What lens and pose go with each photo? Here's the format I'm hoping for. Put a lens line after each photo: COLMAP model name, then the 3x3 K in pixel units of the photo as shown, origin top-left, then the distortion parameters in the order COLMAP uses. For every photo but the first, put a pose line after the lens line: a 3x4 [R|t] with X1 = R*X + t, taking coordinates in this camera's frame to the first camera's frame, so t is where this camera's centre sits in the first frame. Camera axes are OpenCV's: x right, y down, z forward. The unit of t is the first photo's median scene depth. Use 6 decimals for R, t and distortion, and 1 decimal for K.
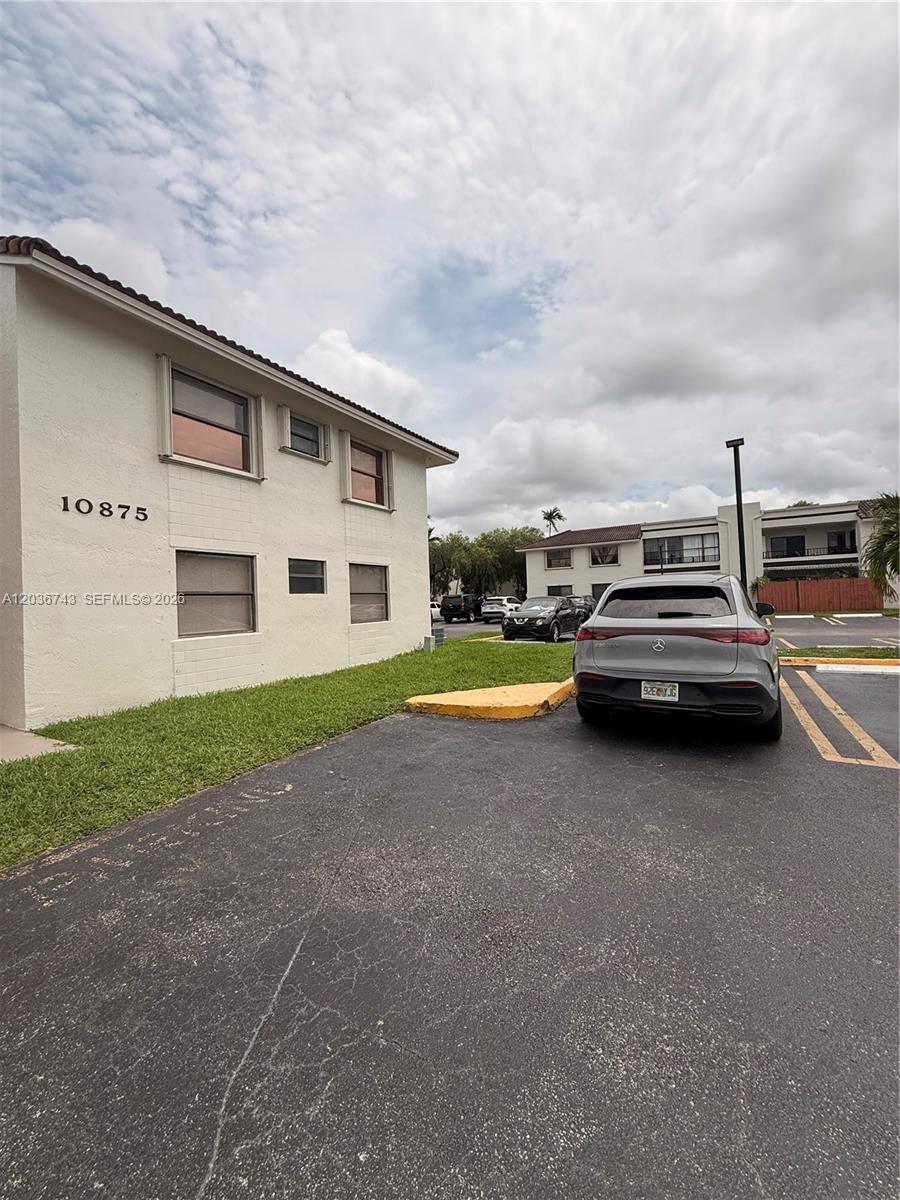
lens RADIAL K [[477.4, 0, 449.3], [0, 477.4, 595.7], [0, 0, 1]] dist [-0.000933, 0.000888]
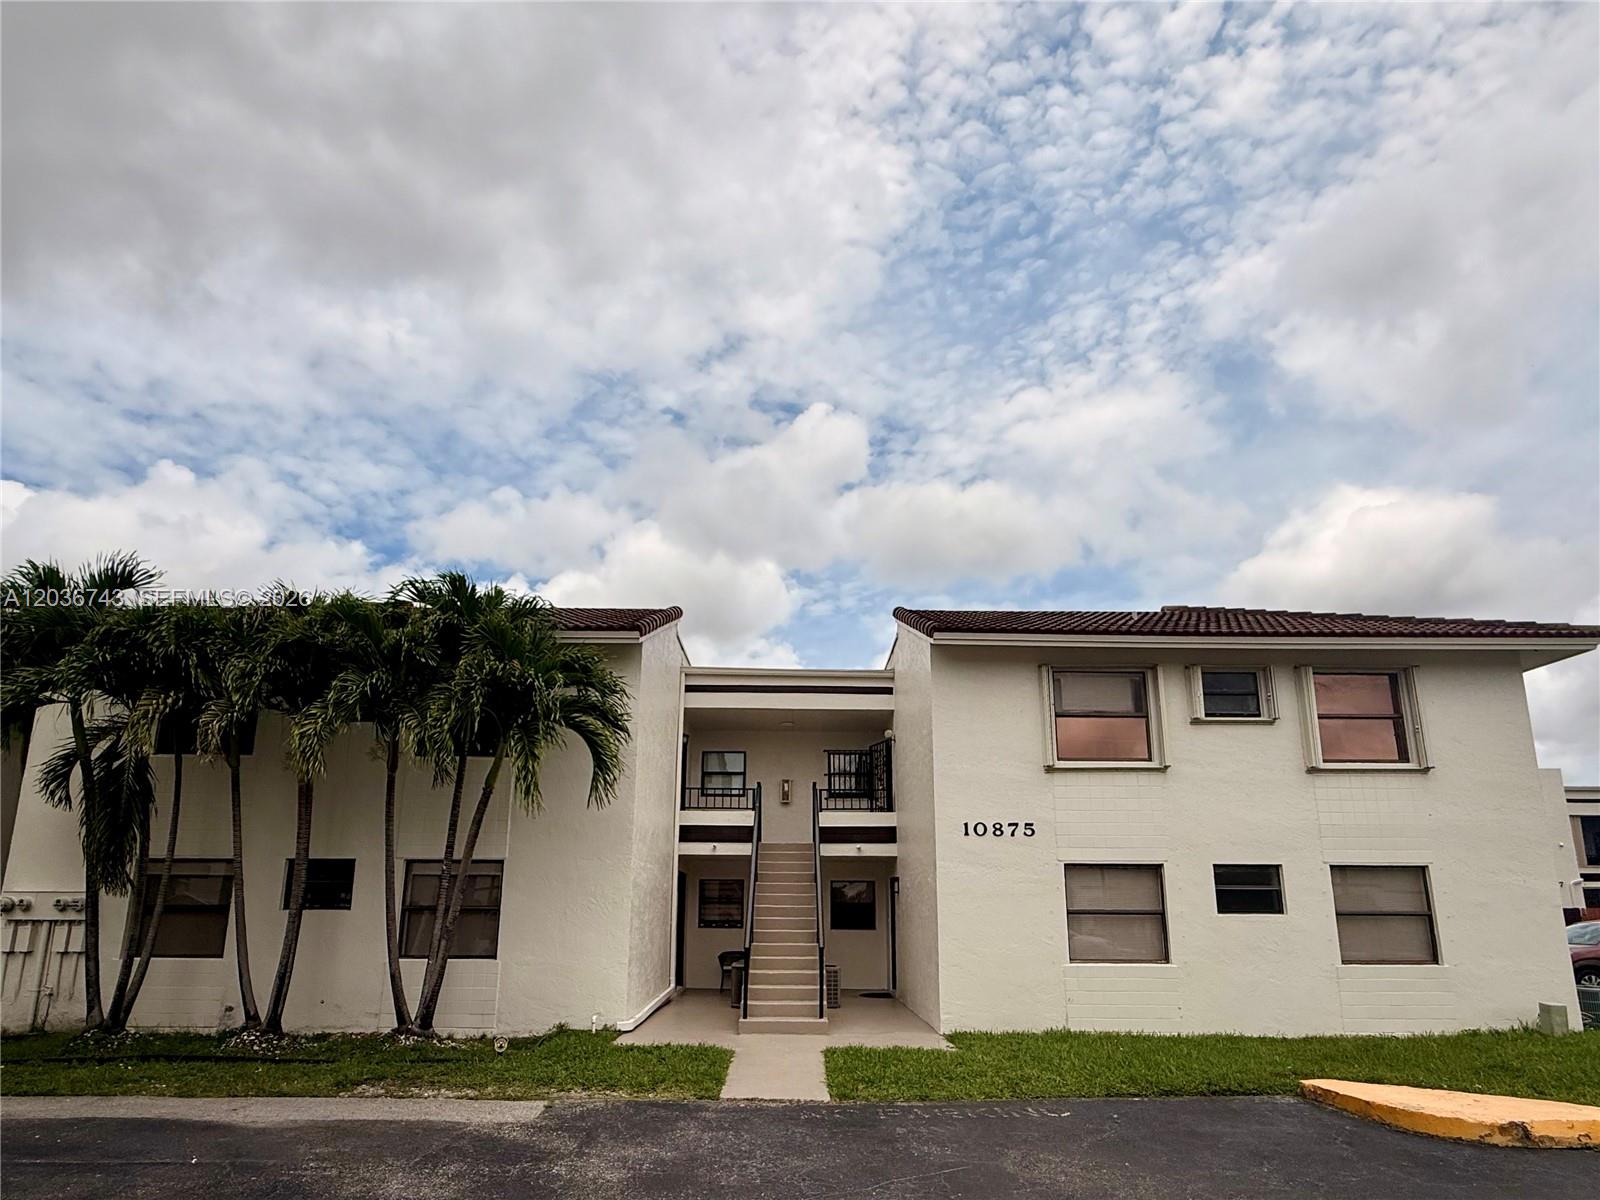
lens RADIAL K [[1106.8, 0, 800.0], [0, 1106.8, 600.0], [0, 0, 1]] dist [0.000394, -0.003016]
pose [[0.501007, -0.190751, -0.844160, 0.937546], [-0.010682, 0.973970, -0.226423, -0.087664], [0.865377, 0.122457, 0.485928, -0.485849]]
